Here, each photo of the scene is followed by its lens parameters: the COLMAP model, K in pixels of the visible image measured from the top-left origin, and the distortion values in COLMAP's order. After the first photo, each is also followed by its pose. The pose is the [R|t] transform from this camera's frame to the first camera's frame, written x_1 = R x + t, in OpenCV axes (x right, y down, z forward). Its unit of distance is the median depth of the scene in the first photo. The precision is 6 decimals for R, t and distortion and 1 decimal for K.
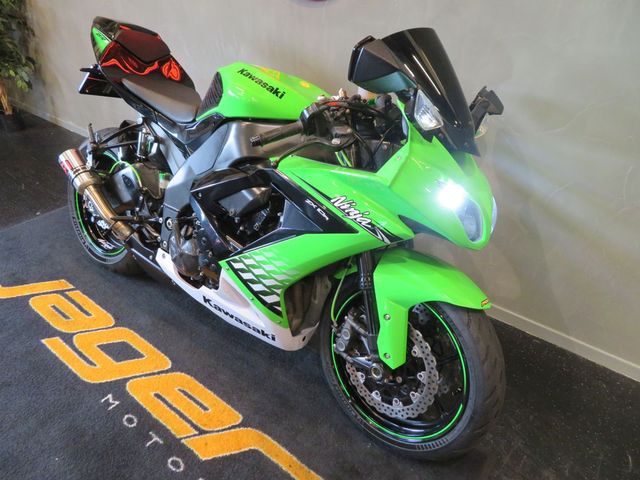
lens RADIAL K [[459.0, 0, 320.4], [0, 459.0, 240.1], [0, 0, 1]] dist [-0.009423, 0.006520]
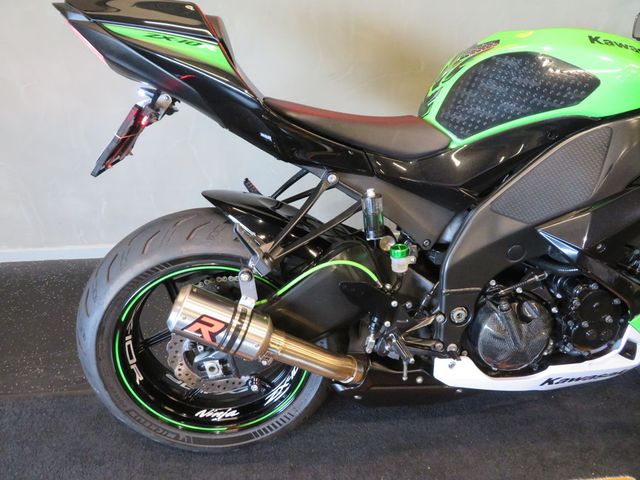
lens RADIAL K [[459.0, 0, 315.6], [0, 459.0, 240.1], [0, 0, 1]] dist [-0.009423, 0.006520]
pose [[0.731773, -0.435108, 0.524585, -0.841092], [0.378006, 0.899569, 0.218832, -0.377146], [-0.567116, 0.038161, 0.822753, 0.665017]]
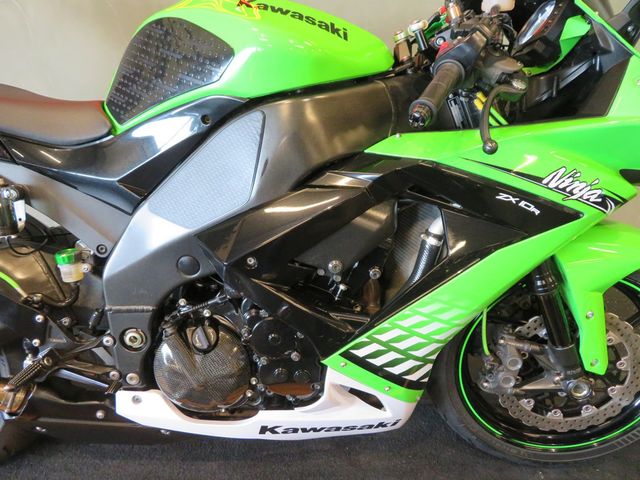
lens RADIAL K [[459.0, 0, 314.1], [0, 459.0, 236.7], [0, 0, 1]] dist [-0.009423, 0.006520]
pose [[0.790326, -0.364875, 0.492190, -0.424254], [0.340078, 0.929466, 0.142967, -0.163752], [-0.509639, 0.054392, 0.858667, 0.505852]]
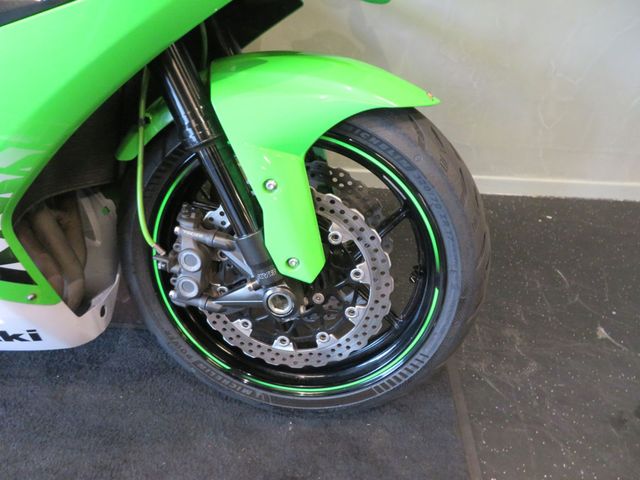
lens RADIAL K [[459.0, 0, 319.7], [0, 459.0, 239.1], [0, 0, 1]] dist [-0.009423, 0.006520]
pose [[0.825302, -0.358127, 0.436603, -0.032584], [0.298114, 0.932965, 0.201753, 0.117674], [-0.479588, -0.036349, 0.876741, 0.473348]]
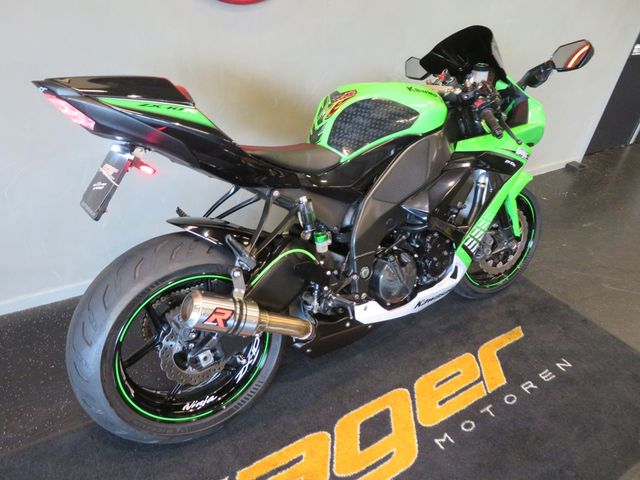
lens RADIAL K [[459.0, 0, 317.6], [0, 459.0, 240.4], [0, 0, 1]] dist [-0.009423, 0.006520]
pose [[0.340094, -0.524667, 0.780423, -1.169172], [0.427104, 0.825539, 0.368874, -0.524949], [-0.837806, 0.207871, 0.504848, 0.672442]]
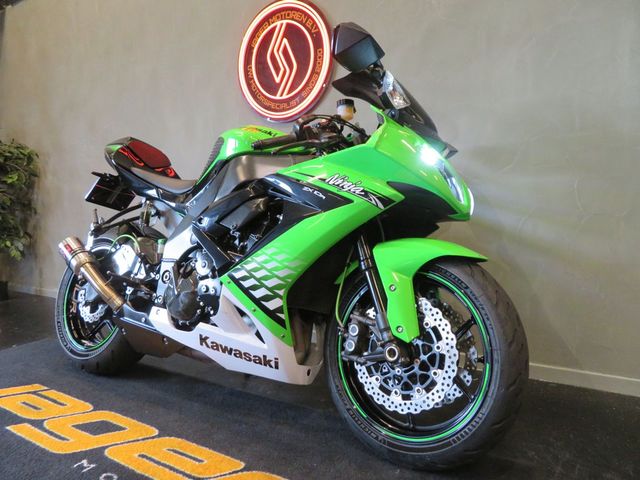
lens RADIAL K [[459.0, 0, 319.9], [0, 459.0, 239.0], [0, 0, 1]] dist [-0.009423, 0.006520]
pose [[0.994547, -0.072877, 0.074595, -0.067655], [0.099134, 0.882714, -0.459335, 0.437782], [-0.032371, 0.464225, 0.885126, 0.057040]]
